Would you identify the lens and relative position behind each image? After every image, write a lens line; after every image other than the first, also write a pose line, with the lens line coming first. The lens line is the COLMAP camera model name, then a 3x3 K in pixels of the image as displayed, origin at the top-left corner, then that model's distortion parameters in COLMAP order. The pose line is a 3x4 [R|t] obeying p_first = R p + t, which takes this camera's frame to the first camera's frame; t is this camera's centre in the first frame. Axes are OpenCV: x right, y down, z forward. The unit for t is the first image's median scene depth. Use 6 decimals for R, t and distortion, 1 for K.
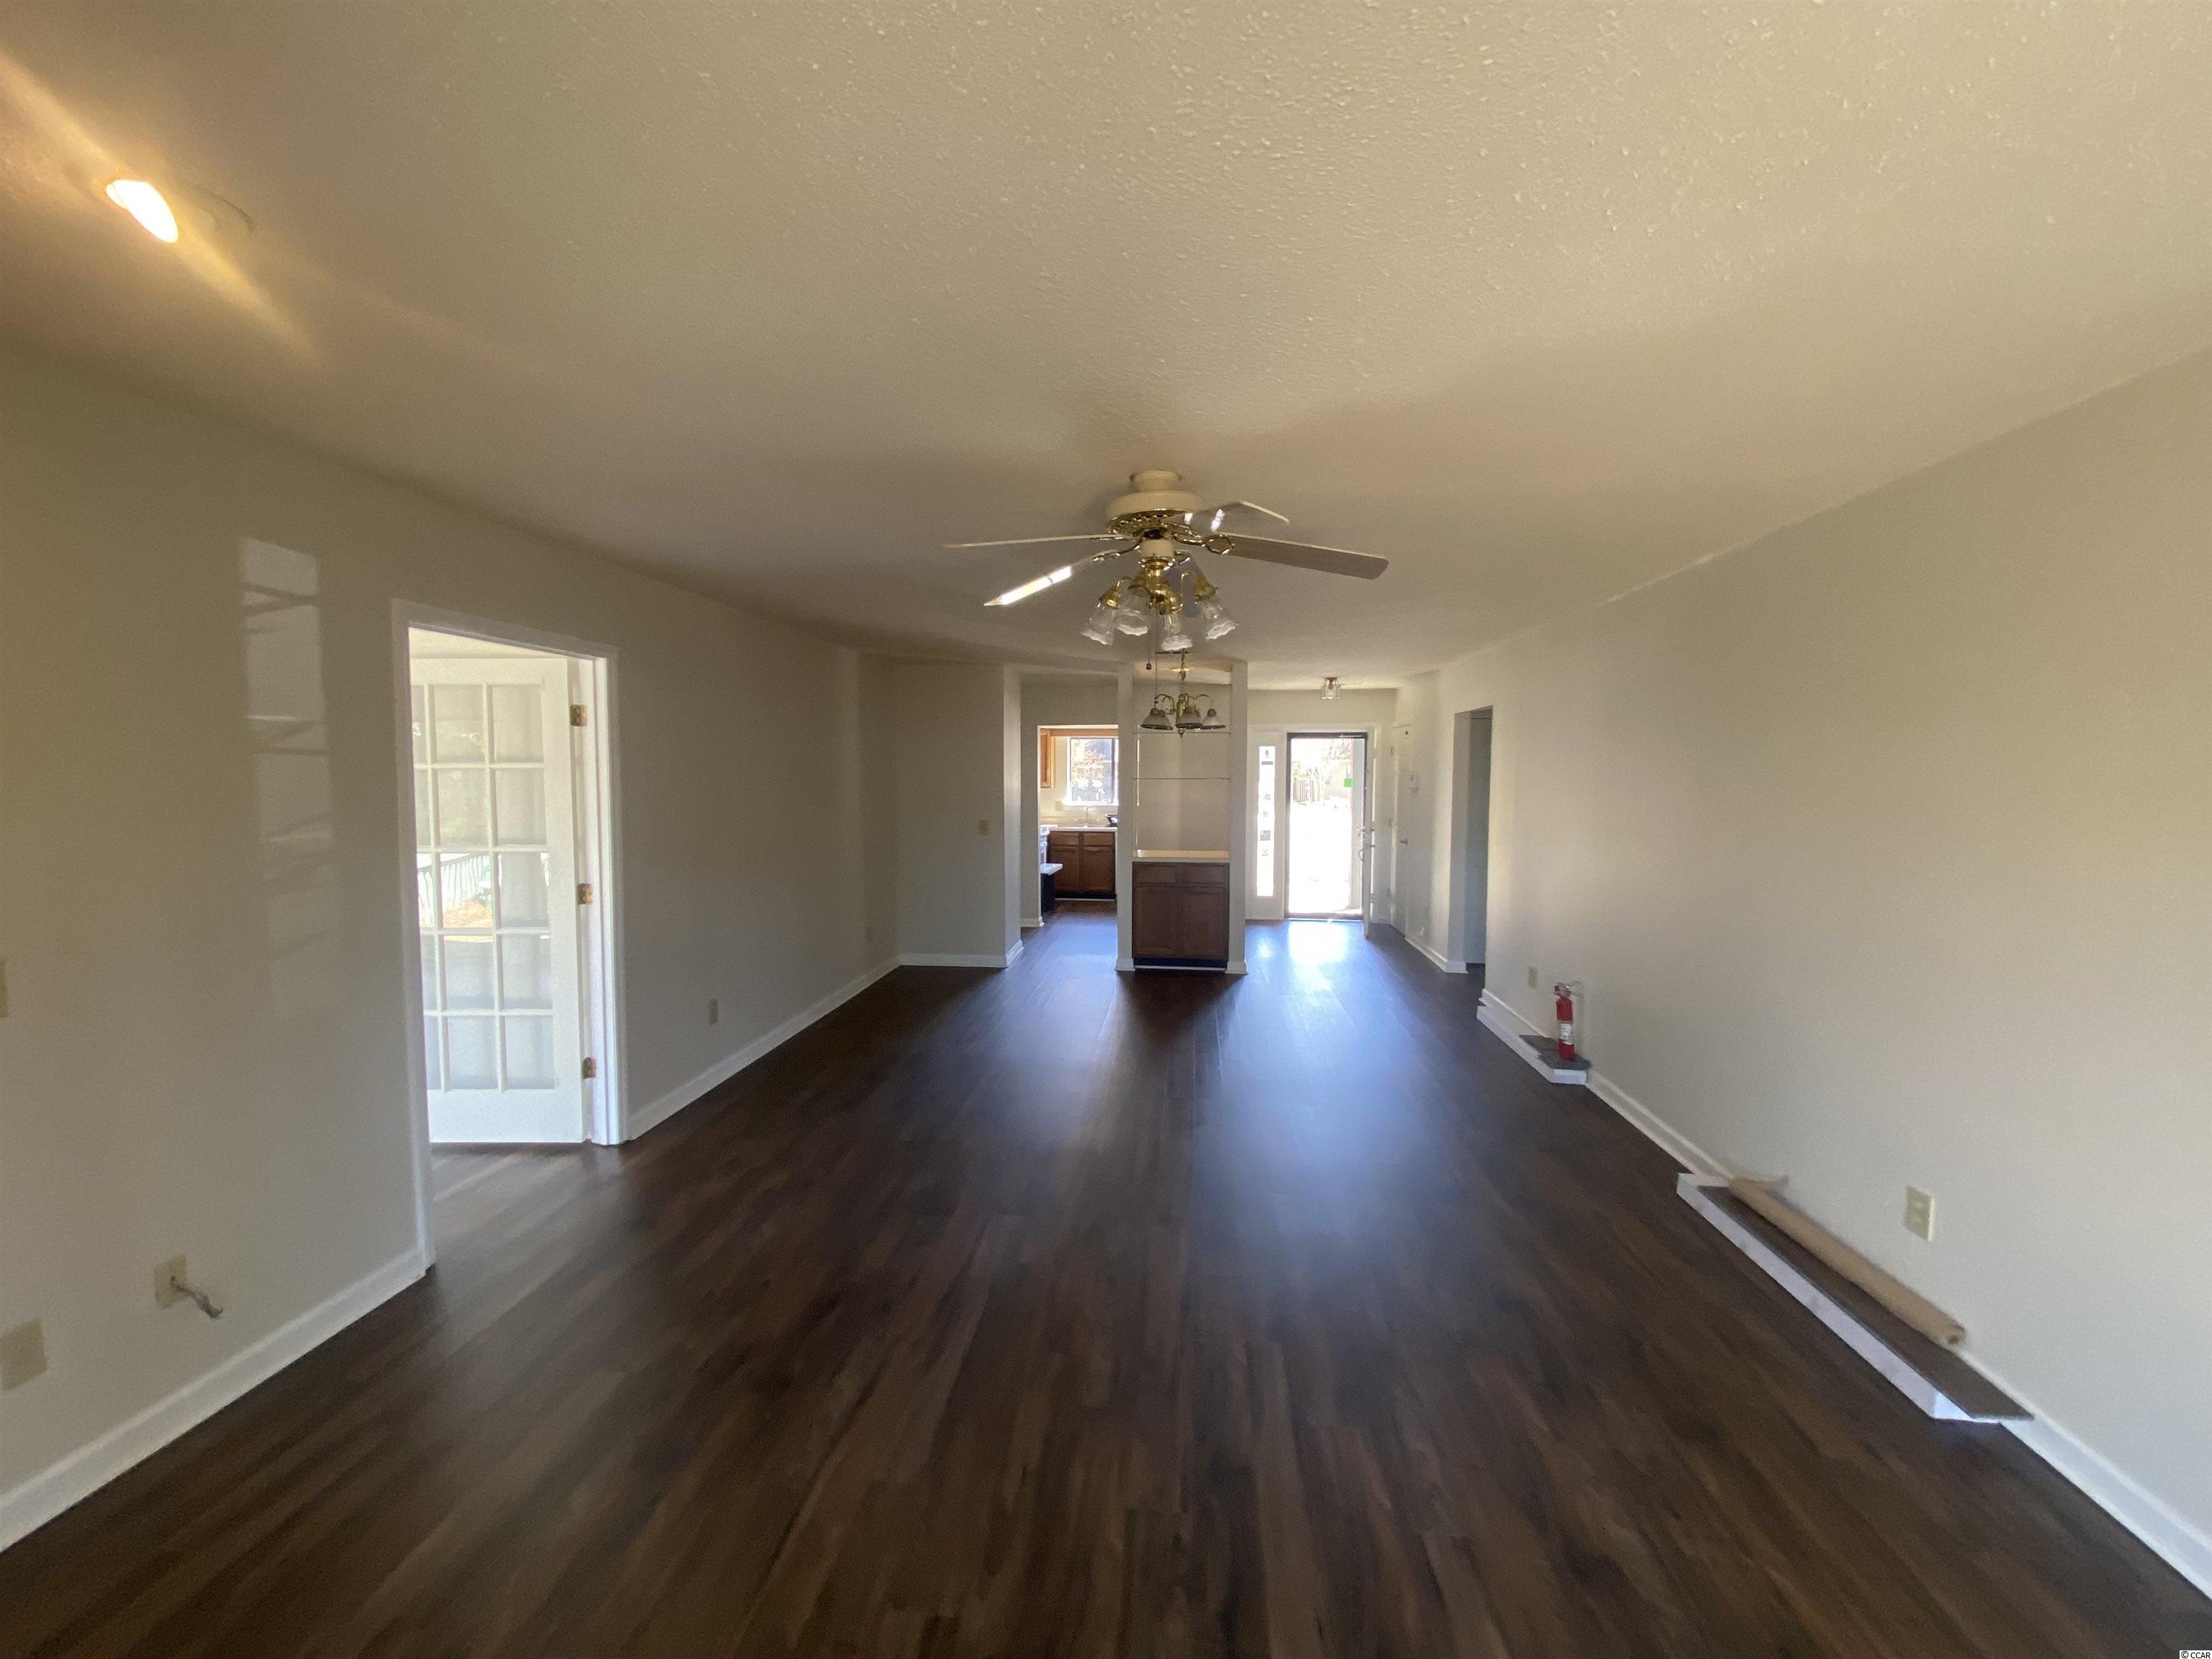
lens RADIAL K [[891.3, 0, 1103.8], [0, 891.3, 821.3], [0, 0, 1]] dist [0.058523, -0.046039]
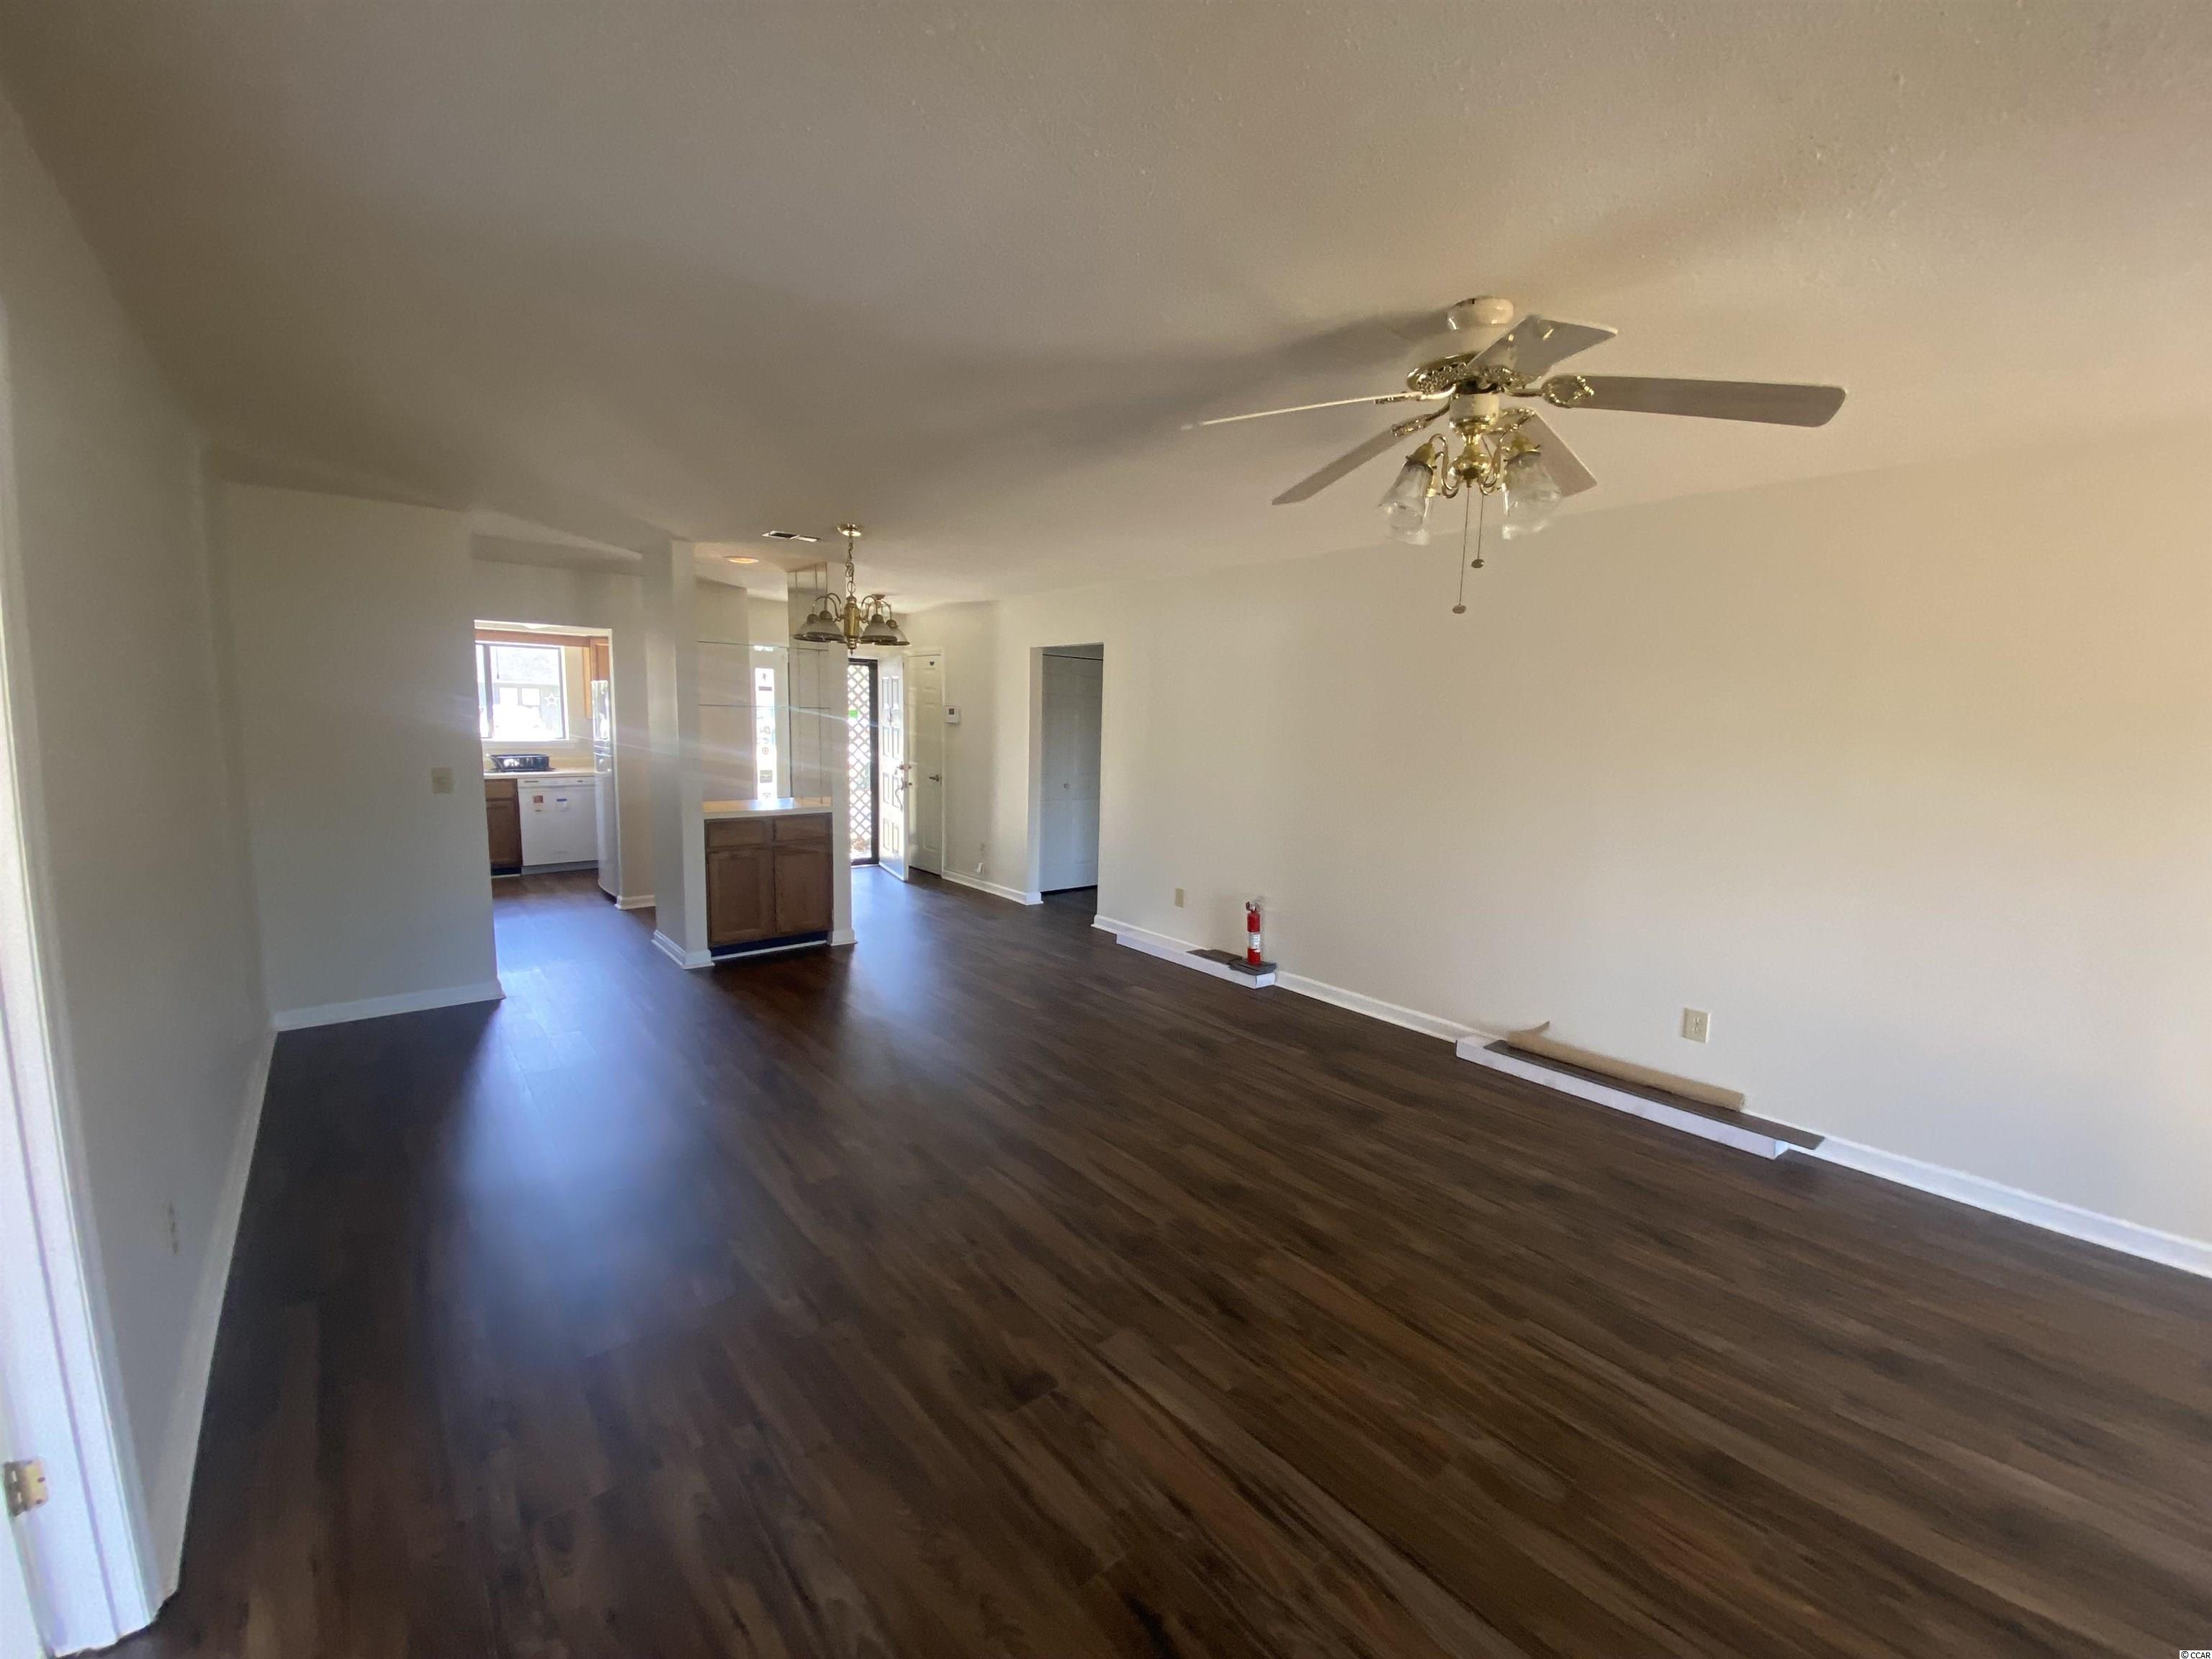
lens RADIAL K [[881.3, 0, 1106.0], [0, 881.3, 829.5], [0, 0, 1]] dist [0.063798, -0.043561]
pose [[0.688447, -0.080810, 0.720771, -0.485652], [0.016757, 0.995281, 0.095582, -0.020574], [-0.725093, -0.053725, 0.686552, 0.453436]]
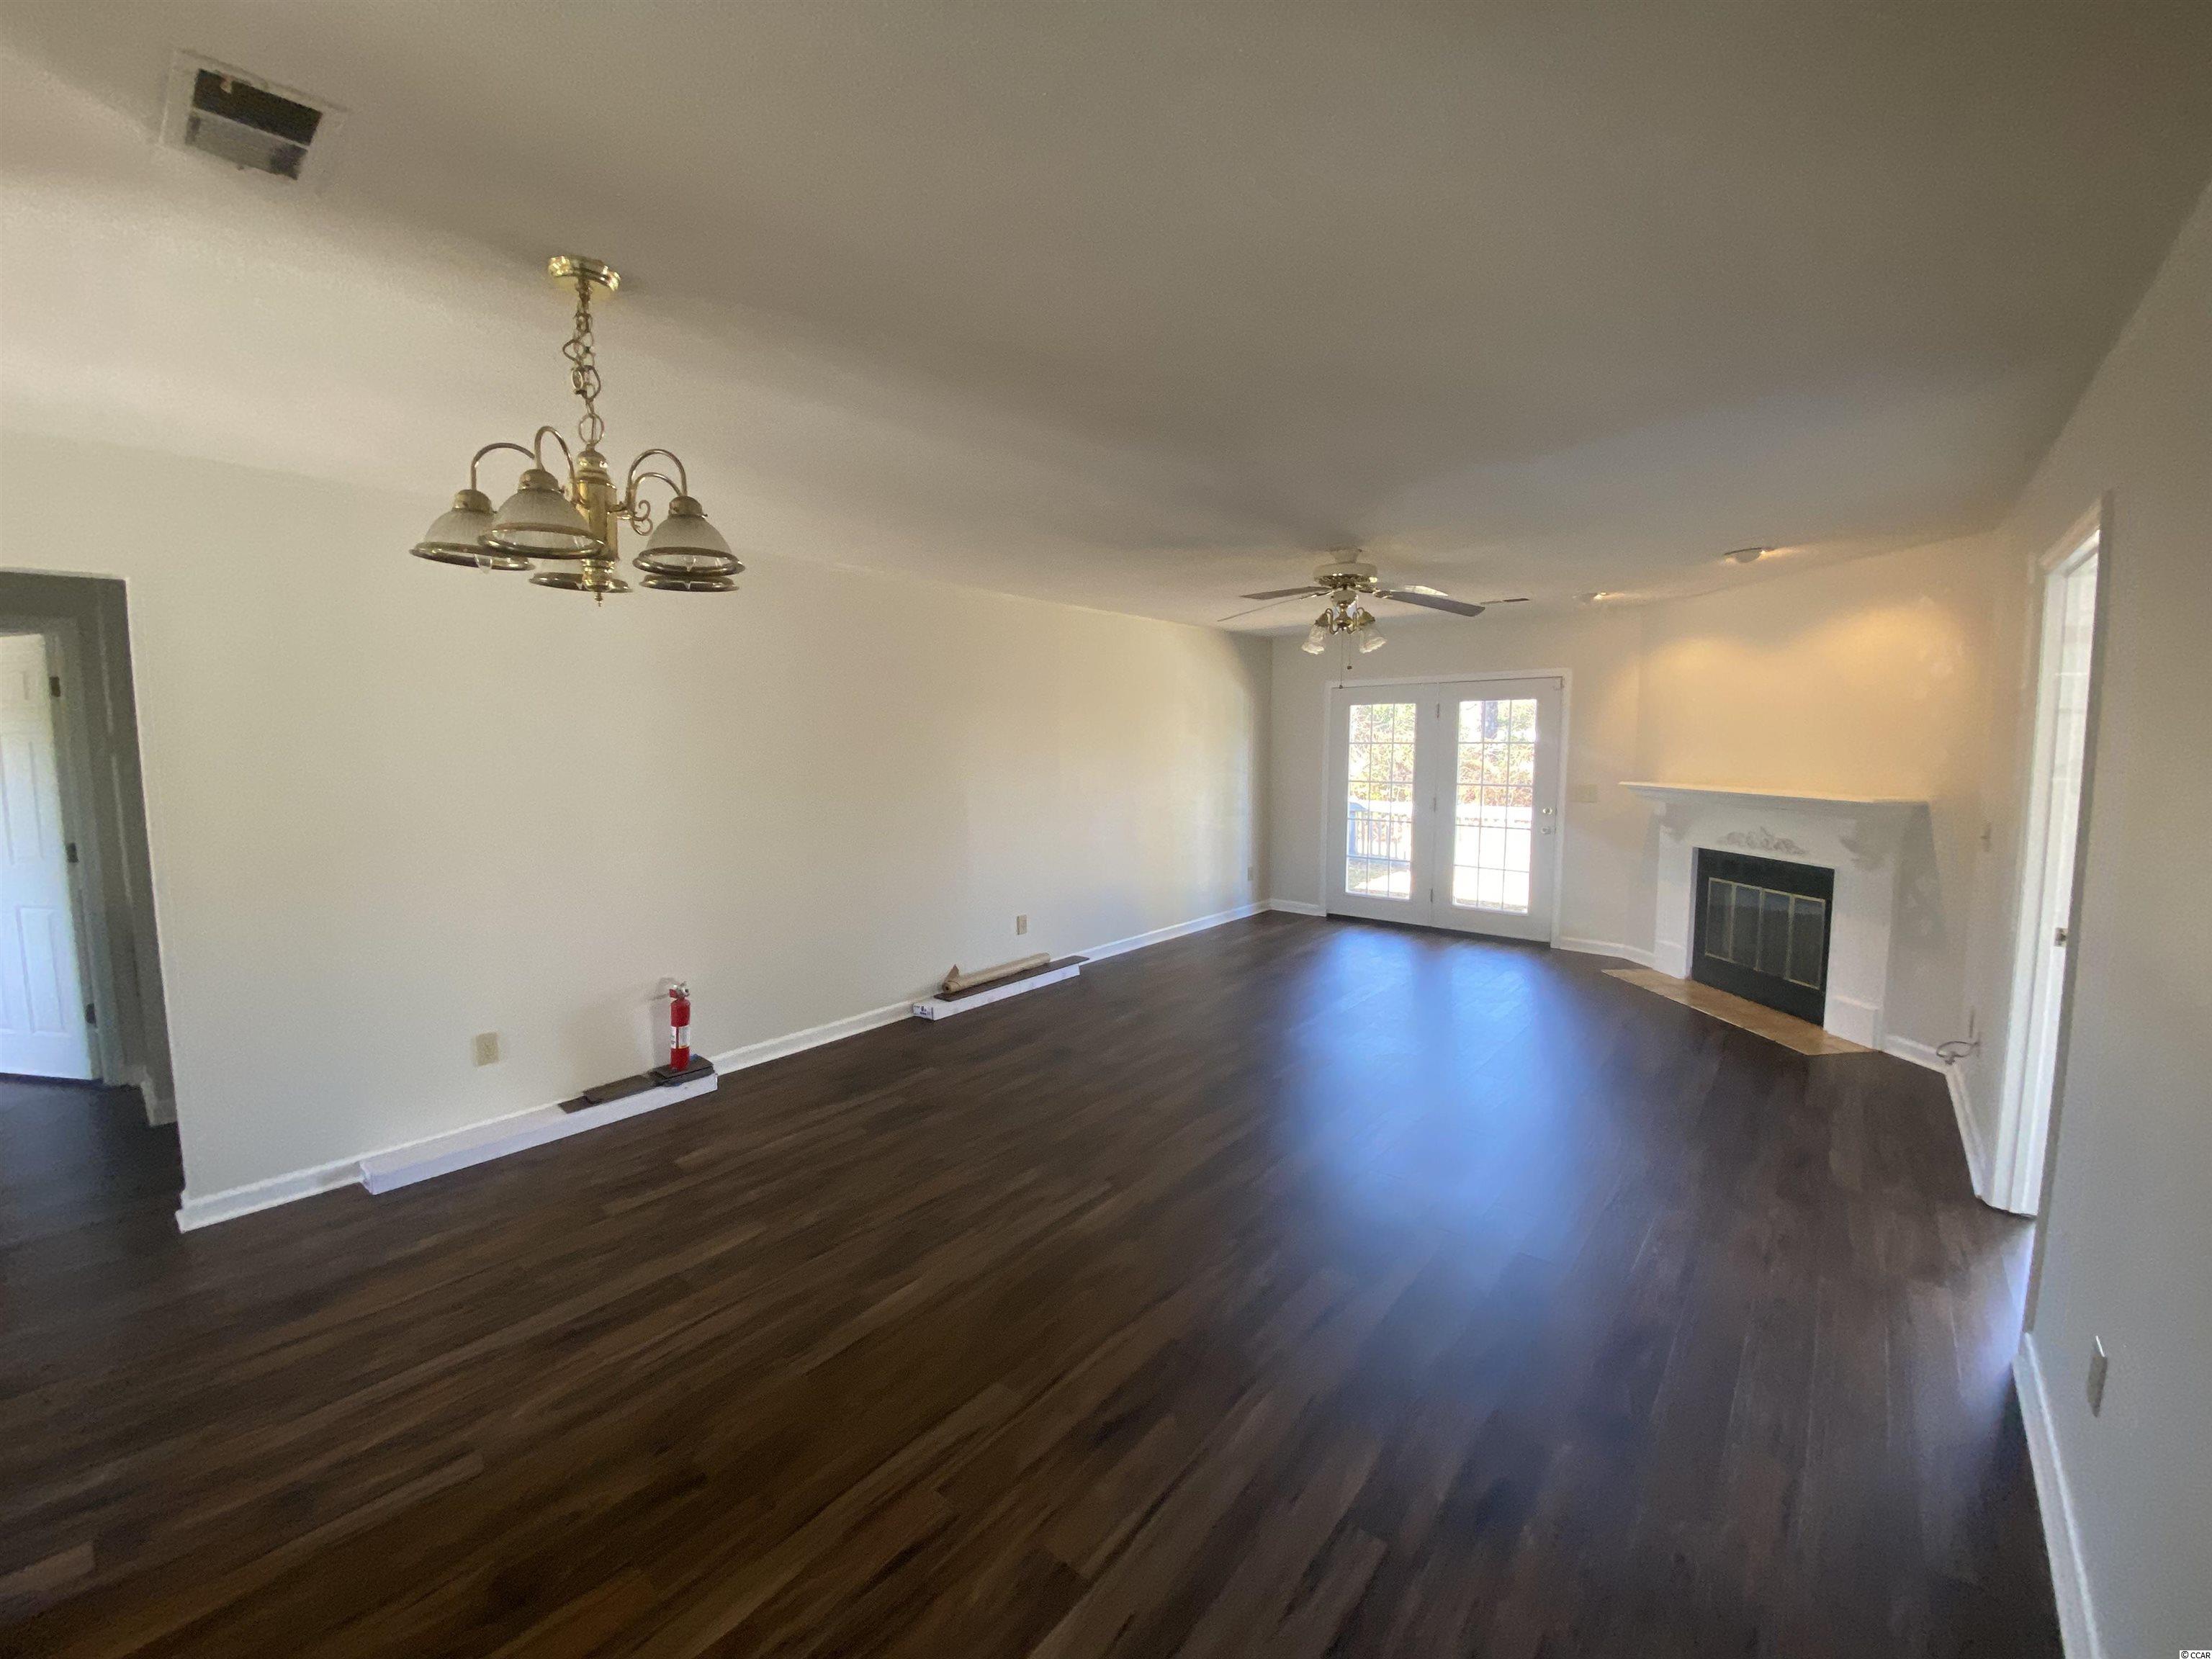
lens RADIAL K [[891.3, 0, 1103.8], [0, 891.3, 821.3], [0, 0, 1]] dist [0.058523, -0.046039]
pose [[-0.838372, -0.046289, 0.543130, -0.329285], [0.032718, 0.990318, 0.134905, -0.085731], [-0.544116, 0.130871, -0.828740, 1.744650]]
